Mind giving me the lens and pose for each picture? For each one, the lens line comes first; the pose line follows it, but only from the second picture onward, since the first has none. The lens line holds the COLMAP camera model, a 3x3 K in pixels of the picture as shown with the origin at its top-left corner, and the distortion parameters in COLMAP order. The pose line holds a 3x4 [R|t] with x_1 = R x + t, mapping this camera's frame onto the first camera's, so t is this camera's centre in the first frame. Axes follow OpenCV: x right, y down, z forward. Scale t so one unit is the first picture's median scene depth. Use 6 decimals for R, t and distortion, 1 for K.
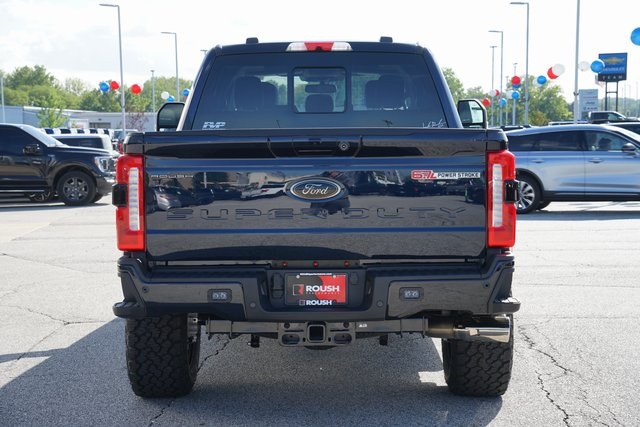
lens RADIAL K [[1314.1, 0, 320.4], [0, 1314.1, 213.4], [0, 0, 1]] dist [0.347518, 0.000000]
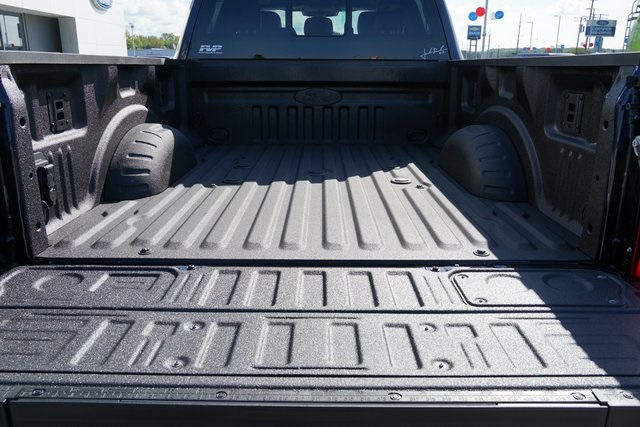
lens RADIAL K [[520.1, 0, 319.7], [0, 520.1, 214.1], [0, 0, 1]] dist [-0.043002, 0.010263]
pose [[0.999958, 0.006533, 0.006351, -0.001245], [-0.007732, 0.977231, 0.212035, -0.028819], [-0.004821, -0.212076, 0.977241, 0.598966]]
